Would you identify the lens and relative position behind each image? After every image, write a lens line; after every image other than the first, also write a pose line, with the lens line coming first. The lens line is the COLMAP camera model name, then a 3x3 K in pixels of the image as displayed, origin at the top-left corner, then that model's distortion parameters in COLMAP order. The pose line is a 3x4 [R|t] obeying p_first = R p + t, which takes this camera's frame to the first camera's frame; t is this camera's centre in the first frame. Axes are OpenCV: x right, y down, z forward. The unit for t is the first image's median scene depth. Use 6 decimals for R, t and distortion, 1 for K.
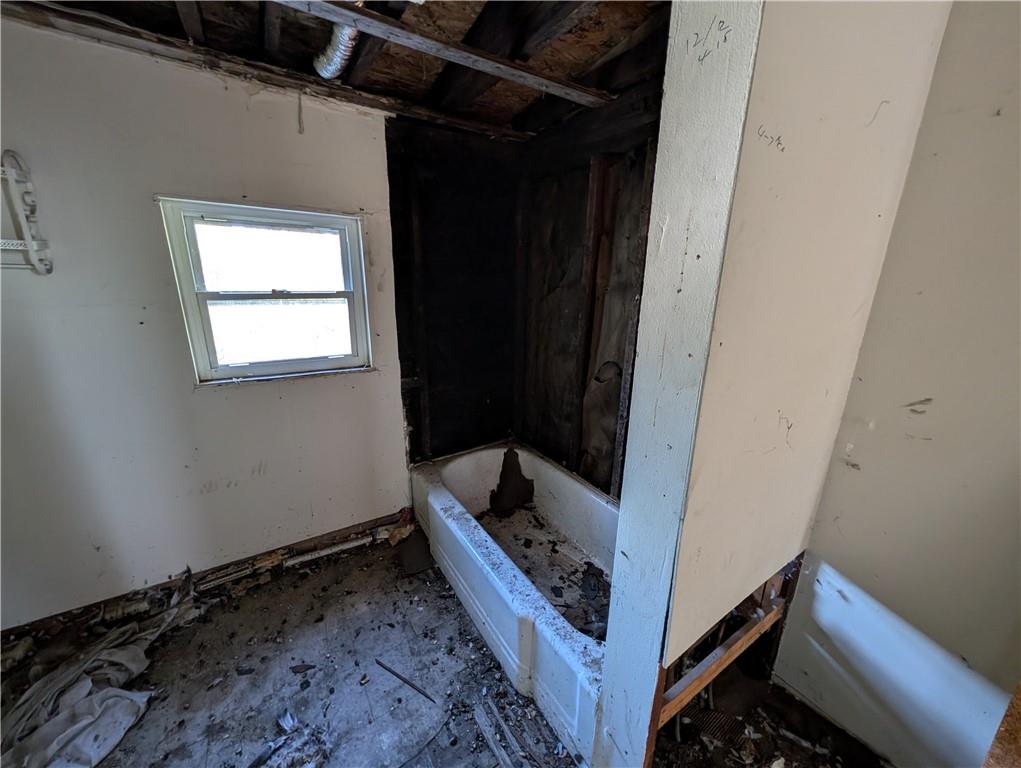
lens RADIAL K [[392.1, 0, 512.4], [0, 392.1, 383.0], [0, 0, 1]] dist [-0.000438, -0.000095]
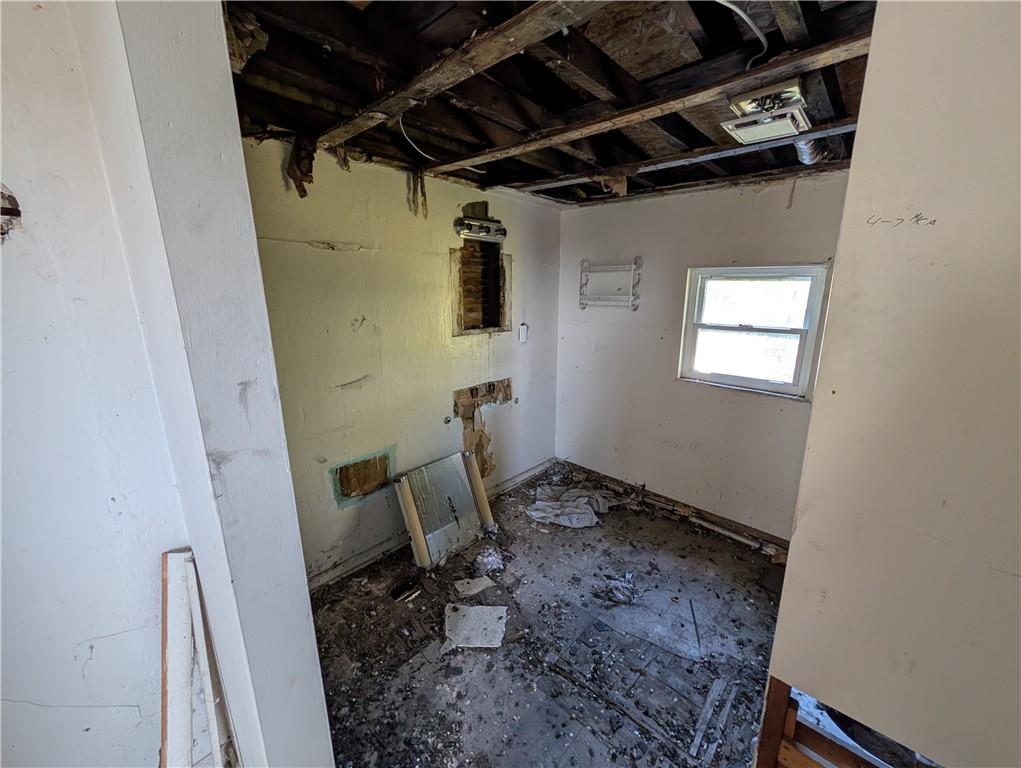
lens RADIAL K [[392.1, 0, 512.4], [0, 392.1, 383.0], [0, 0, 1]] dist [-0.000438, -0.000095]
pose [[0.244492, 0.200338, -0.948730, 0.584321], [-0.263840, 0.955252, 0.133722, -0.014892], [0.933066, 0.217619, 0.286409, -0.102404]]
